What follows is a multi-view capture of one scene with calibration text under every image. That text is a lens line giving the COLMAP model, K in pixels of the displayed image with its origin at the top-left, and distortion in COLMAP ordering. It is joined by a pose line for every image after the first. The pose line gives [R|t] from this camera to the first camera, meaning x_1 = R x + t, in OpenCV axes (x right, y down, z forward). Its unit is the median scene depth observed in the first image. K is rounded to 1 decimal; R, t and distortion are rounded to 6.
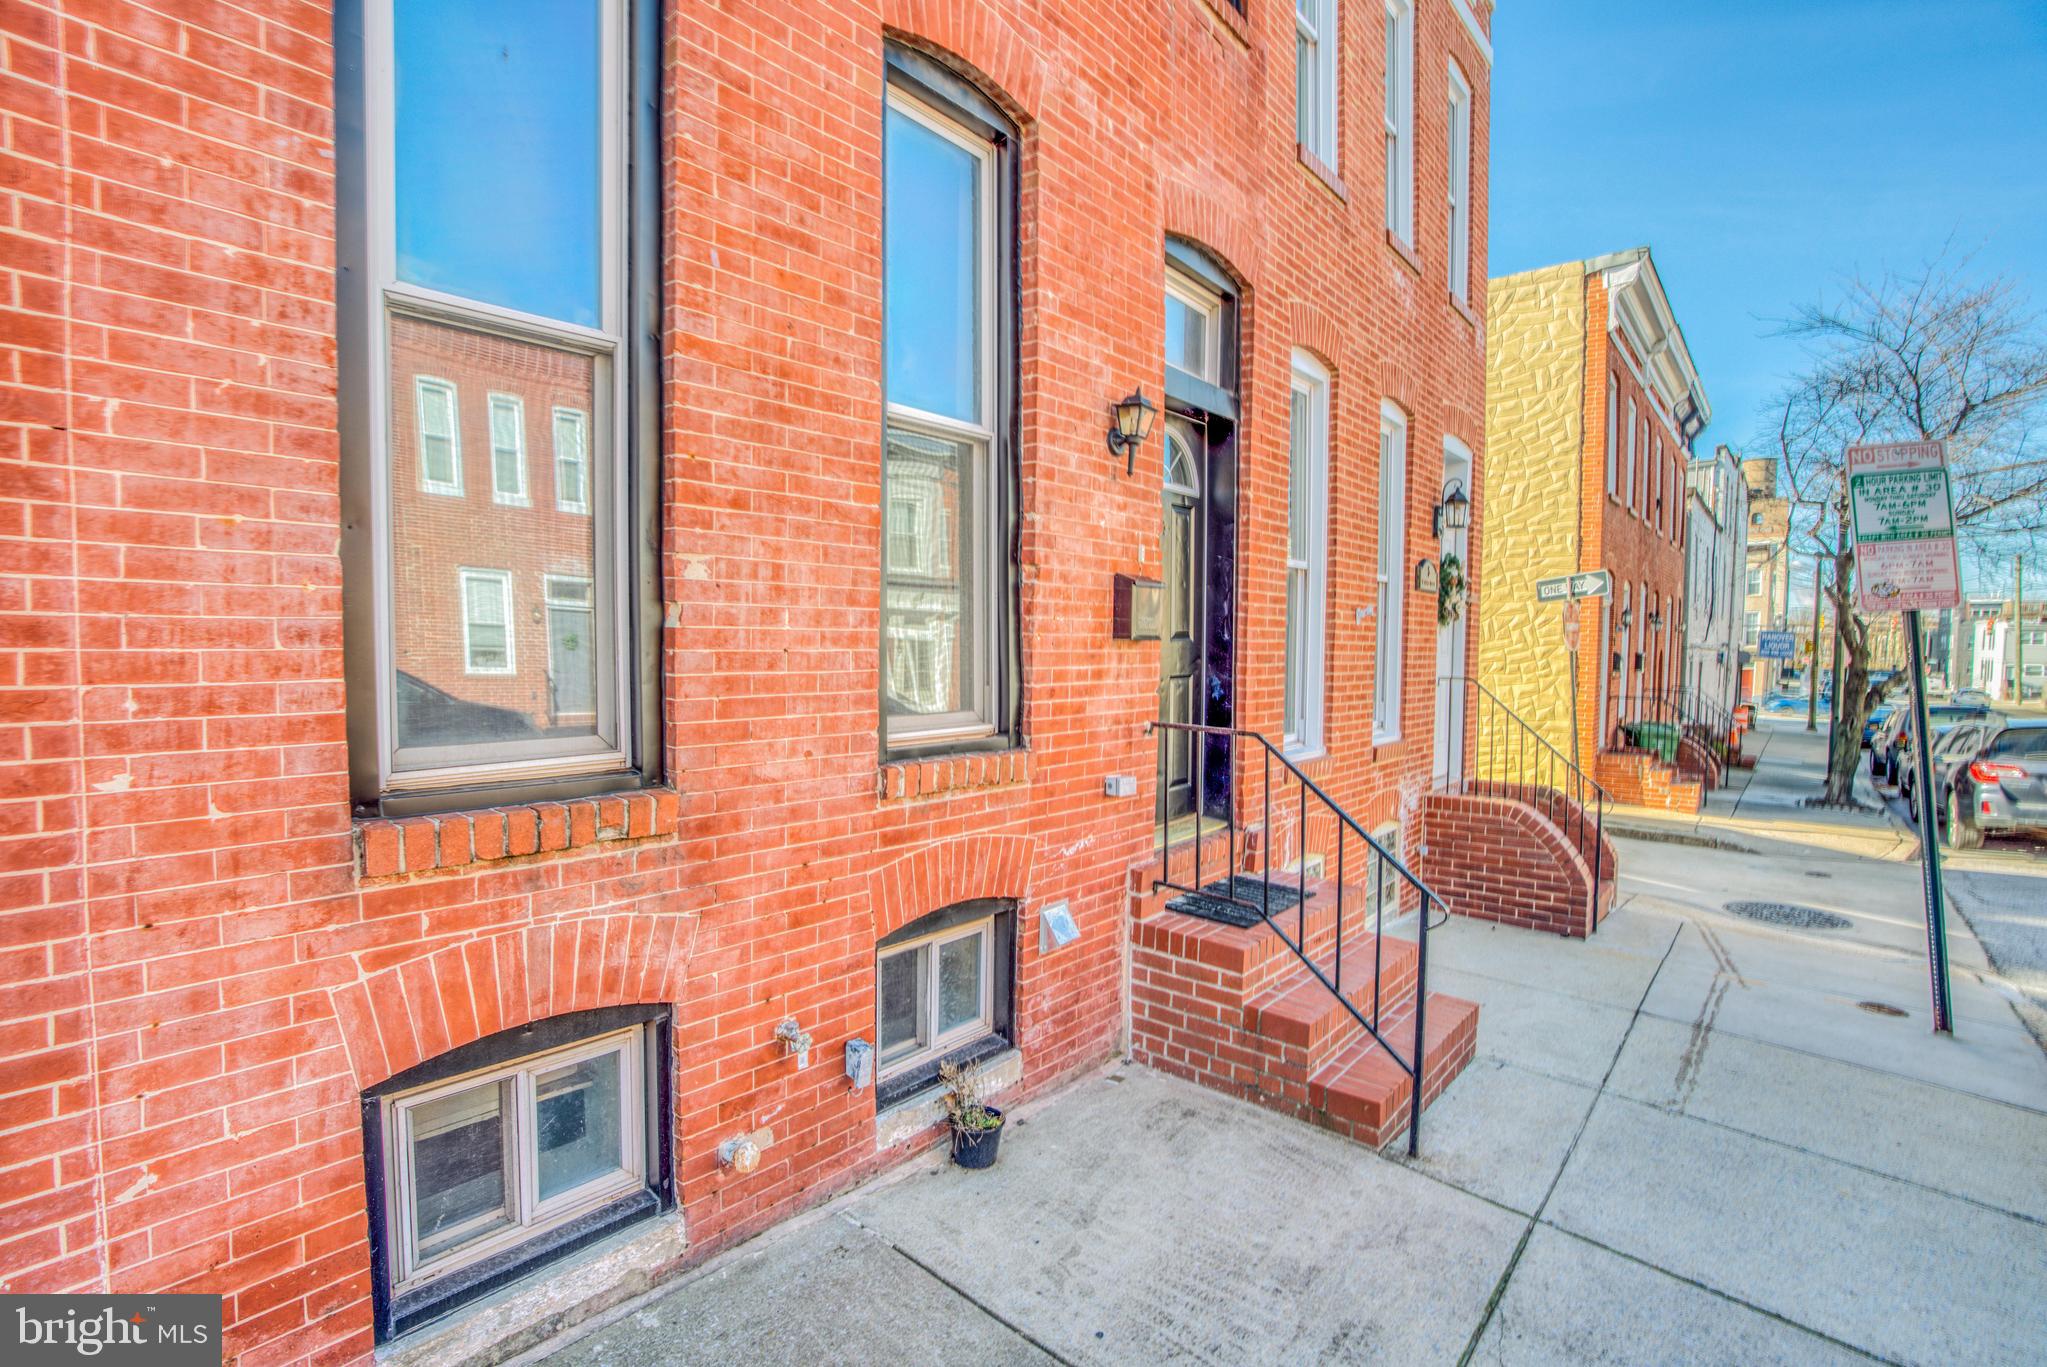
lens RADIAL K [[940.6, 0, 1011.9], [0, 940.6, 693.1], [0, 0, 1]] dist [-0.072991, 0.031120]
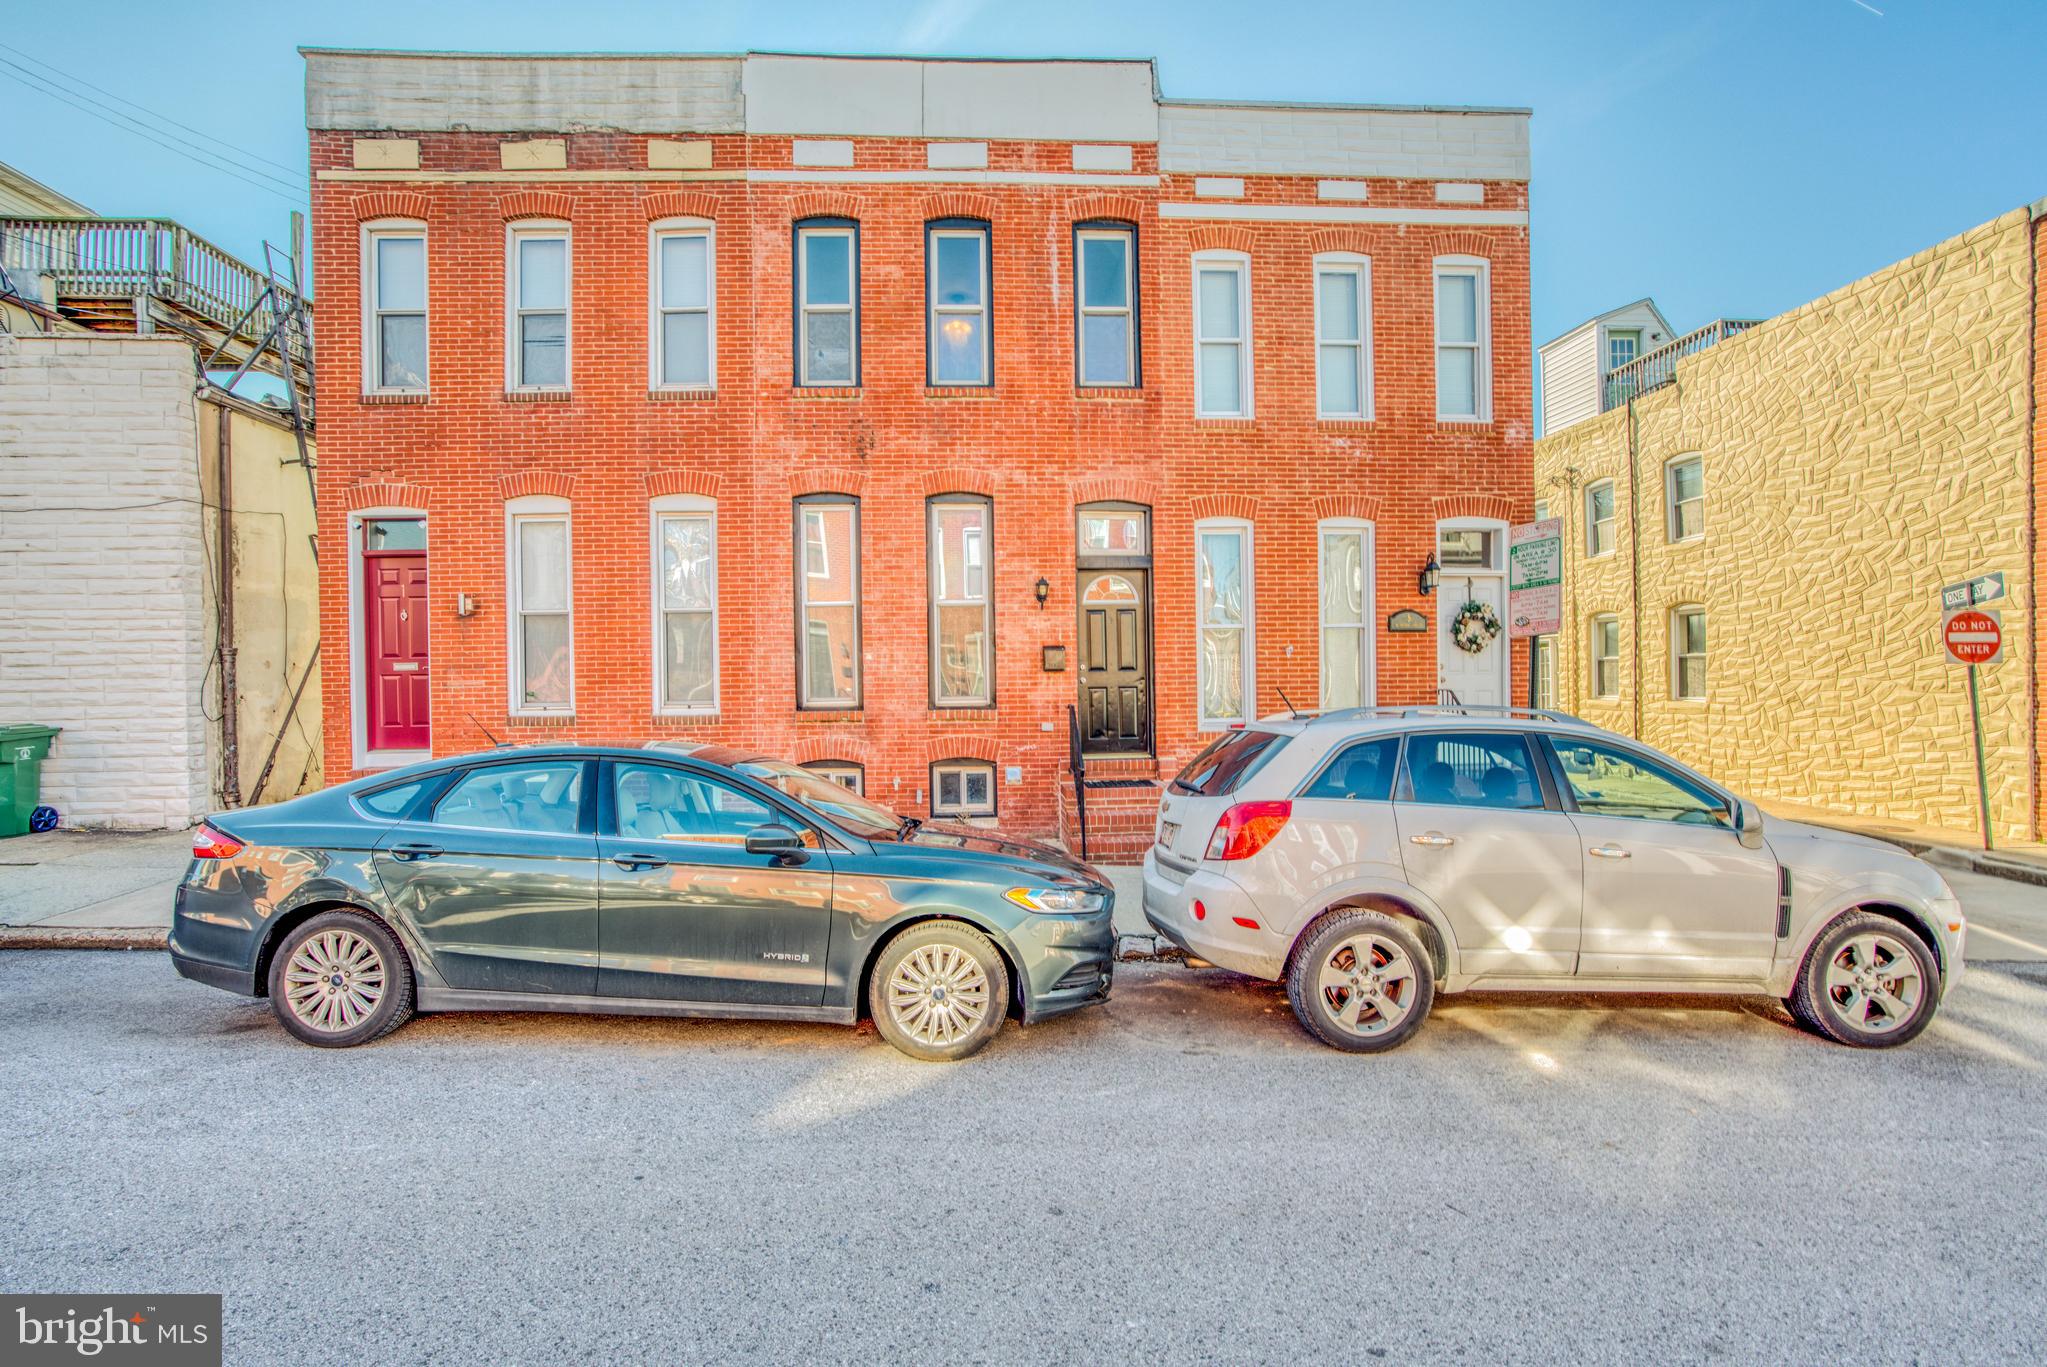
lens RADIAL K [[940.6, 0, 1011.9], [0, 940.6, 693.1], [0, 0, 1]] dist [-0.072991, 0.031120]
pose [[0.677958, -0.007469, -0.735062, 0.590291], [-0.021174, 0.999335, -0.029683, 0.025490], [0.734795, 0.035688, 0.677349, -0.250448]]
